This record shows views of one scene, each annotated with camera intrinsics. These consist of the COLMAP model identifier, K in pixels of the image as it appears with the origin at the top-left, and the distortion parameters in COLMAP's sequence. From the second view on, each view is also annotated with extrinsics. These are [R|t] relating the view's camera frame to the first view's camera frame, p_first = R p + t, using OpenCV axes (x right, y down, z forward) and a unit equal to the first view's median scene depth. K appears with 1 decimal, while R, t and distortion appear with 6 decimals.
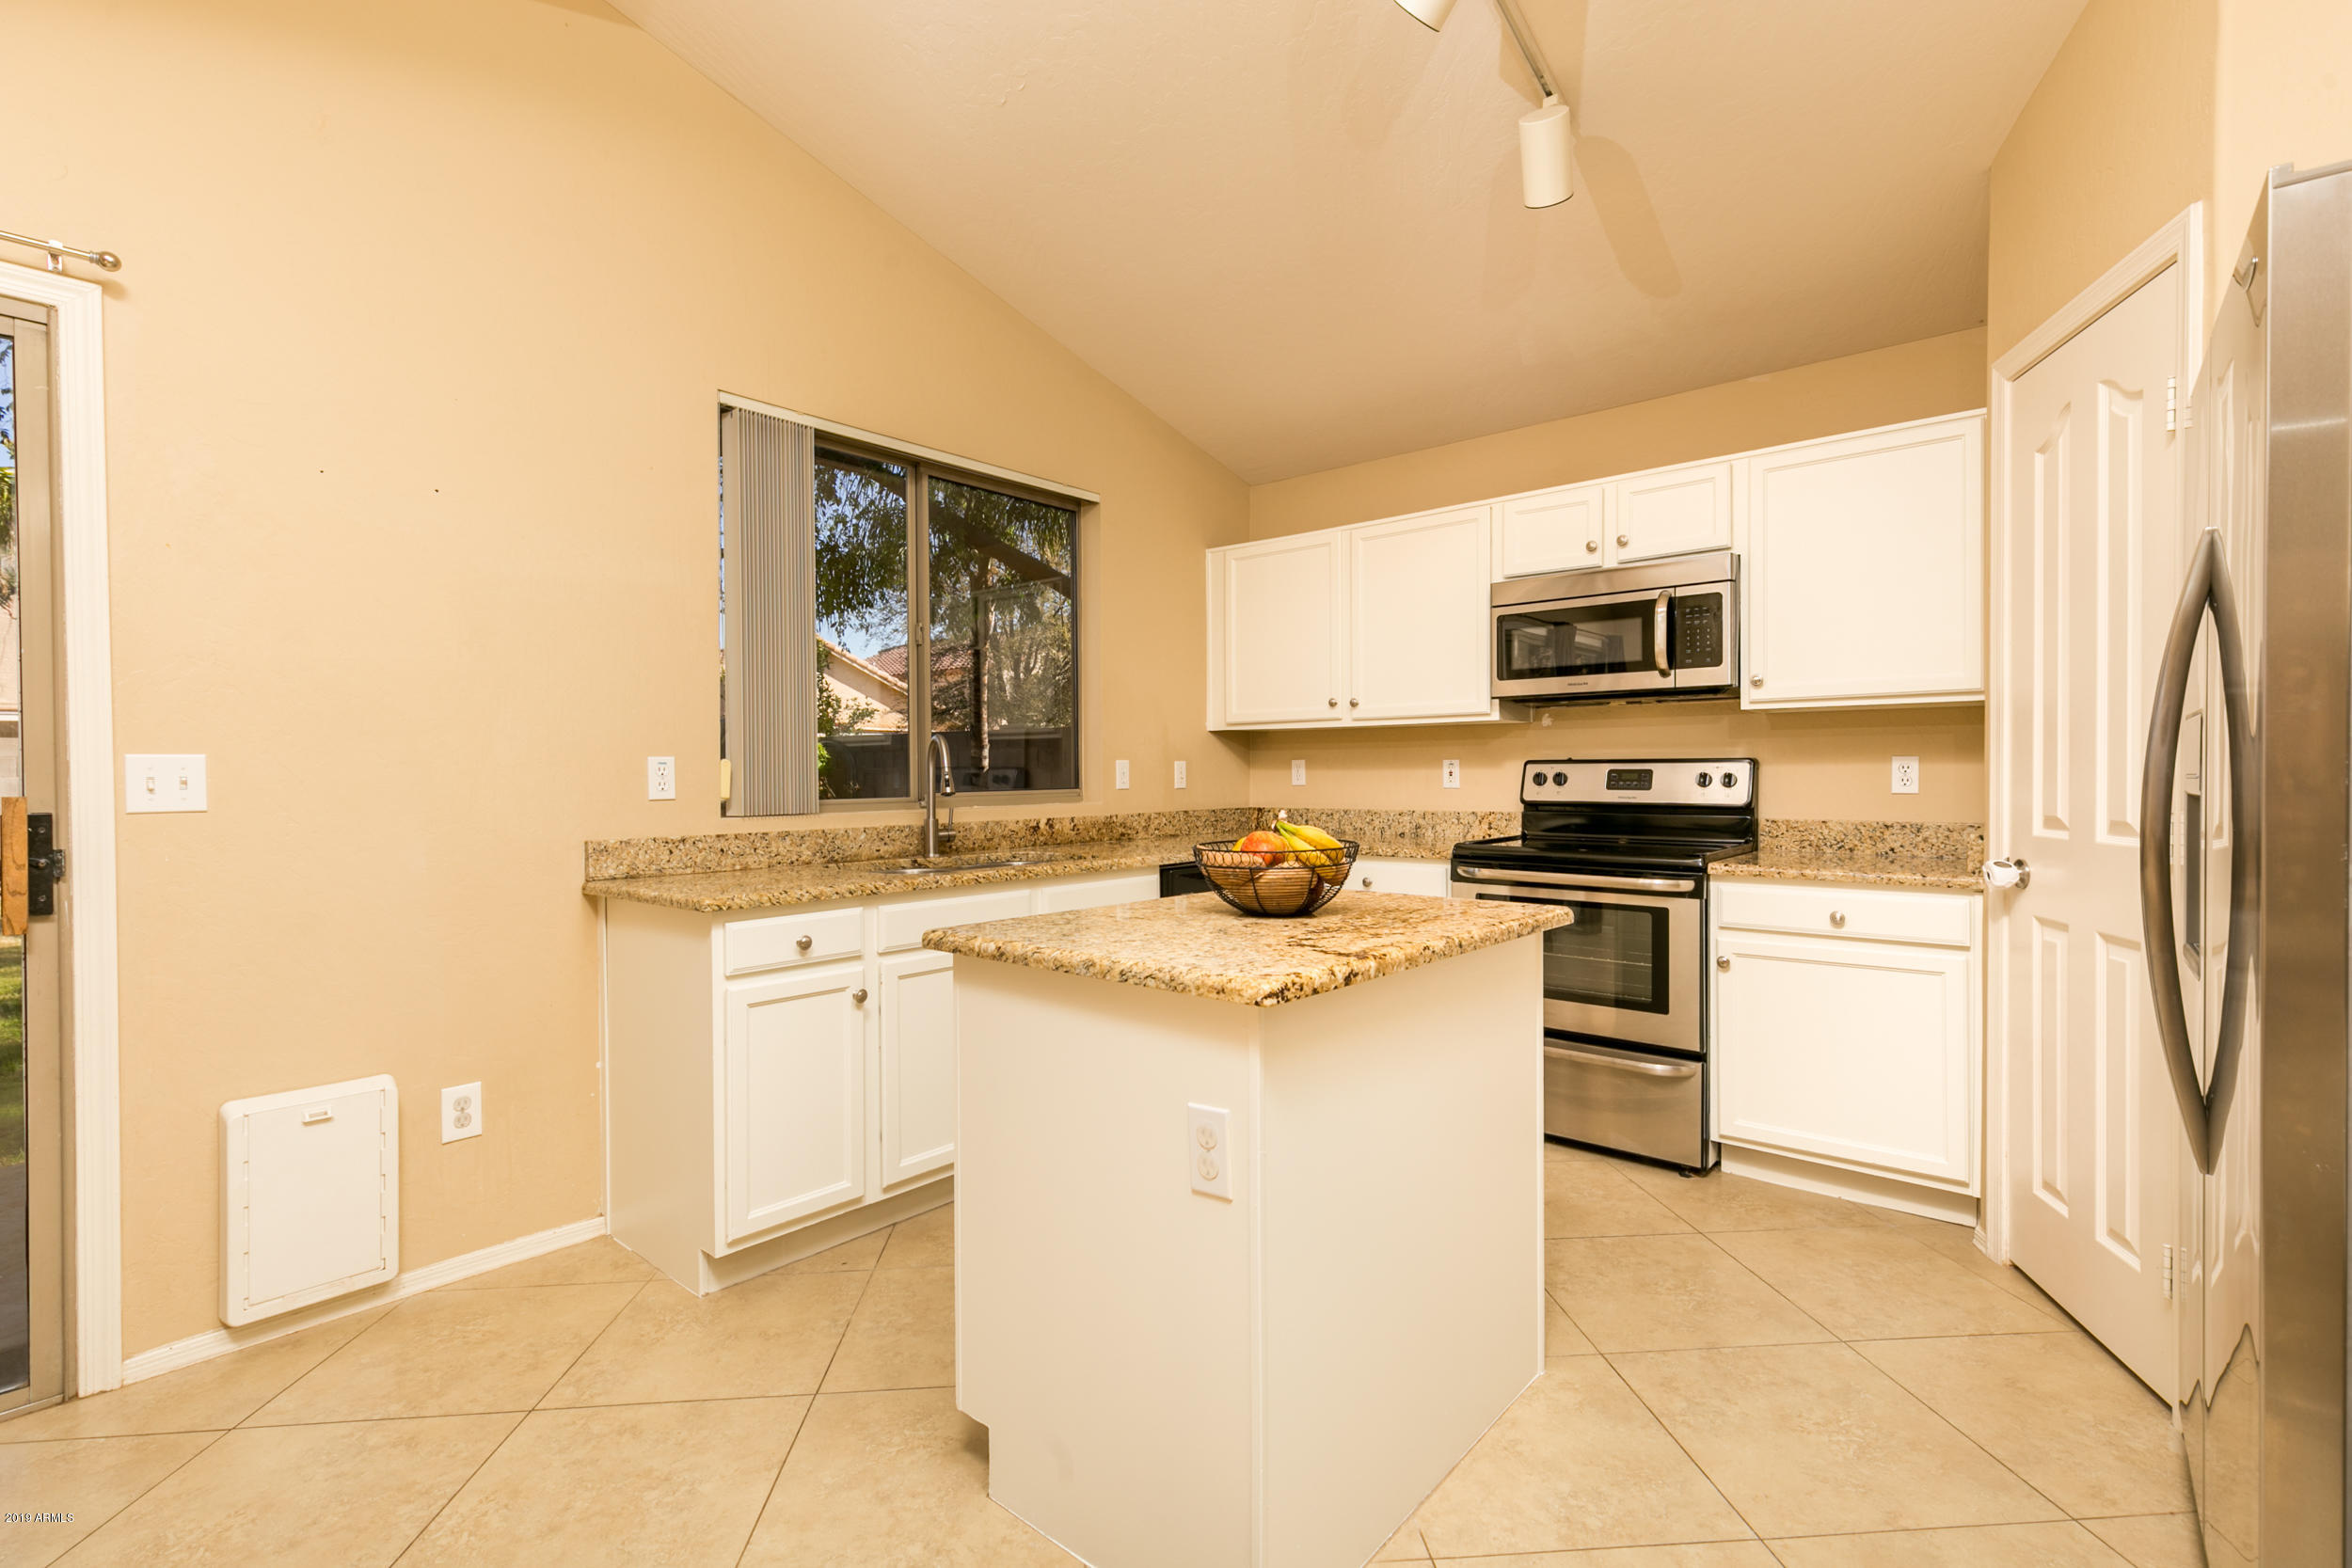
lens RADIAL K [[1122.8, 0, 1171.4], [0, 1122.8, 818.3], [0, 0, 1]] dist [0.003228, 0.000042]
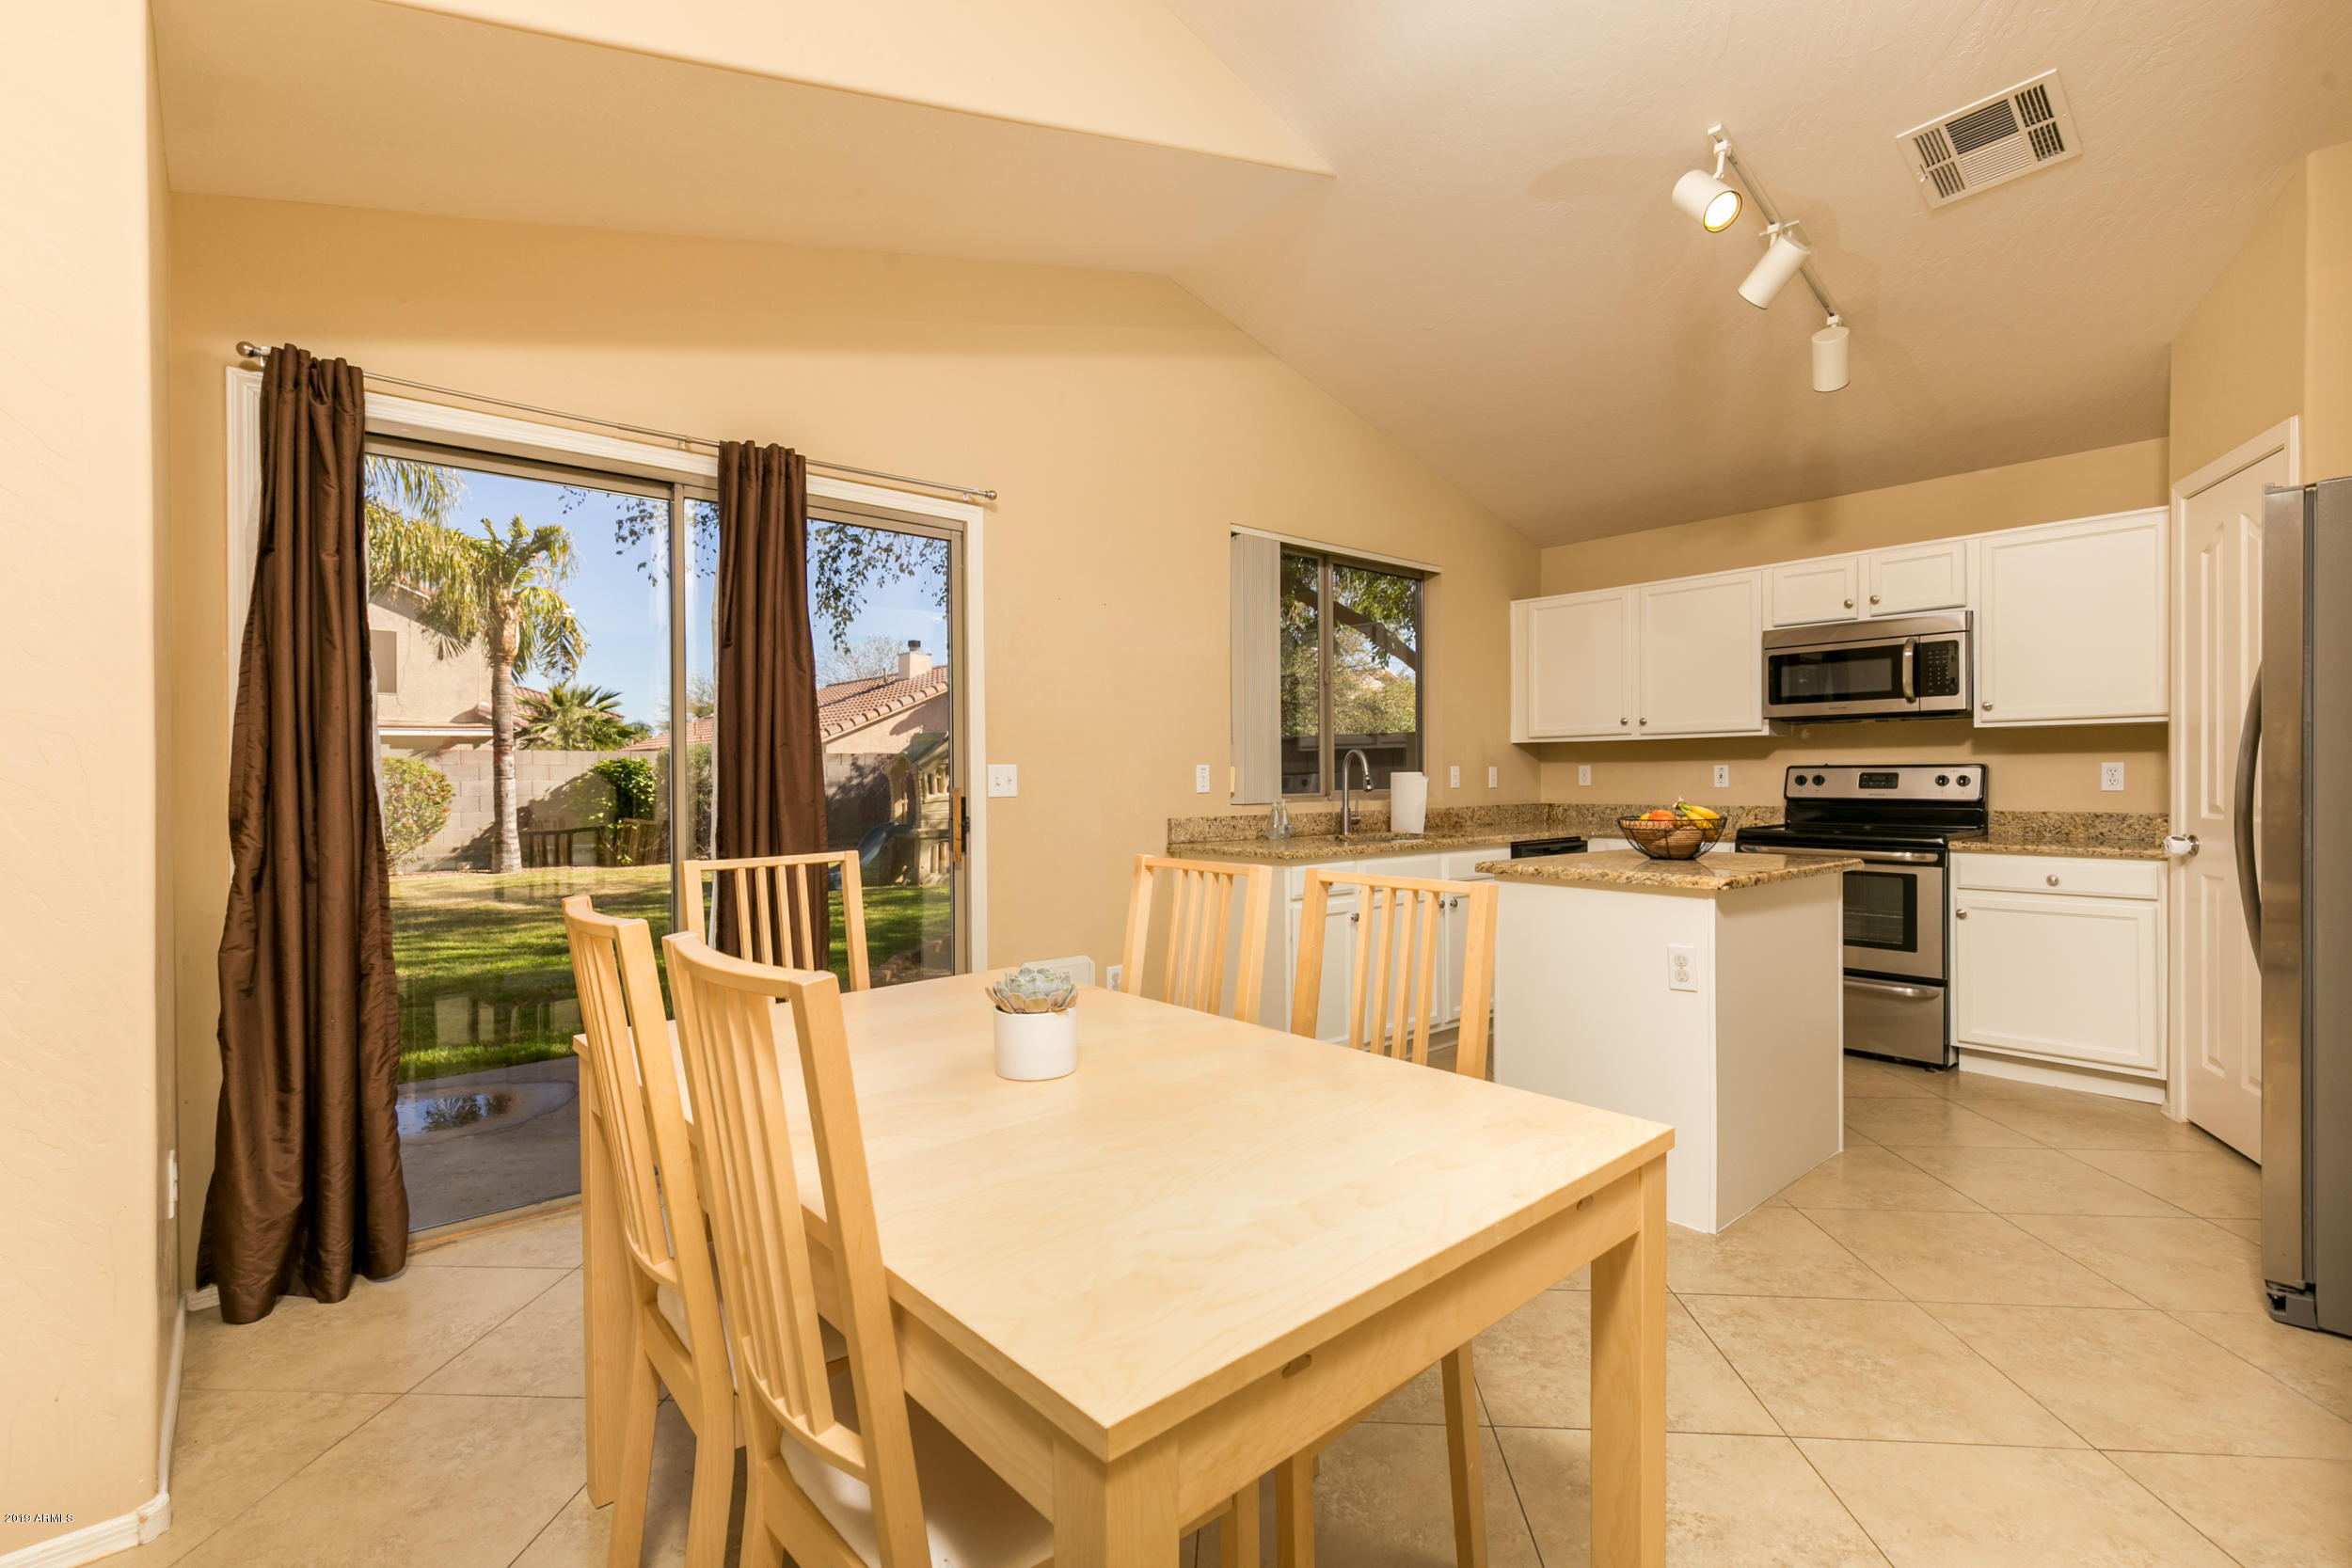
lens RADIAL K [[1073.6, 0, 1182.1], [0, 1073.6, 808.5], [0, 0, 1]] dist [-0.001544, 0.000330]
pose [[0.987188, 0.004304, -0.159501, -0.215336], [-0.006160, 0.999919, -0.011146, 0.018993], [0.159440, 0.011986, 0.987135, -0.400780]]
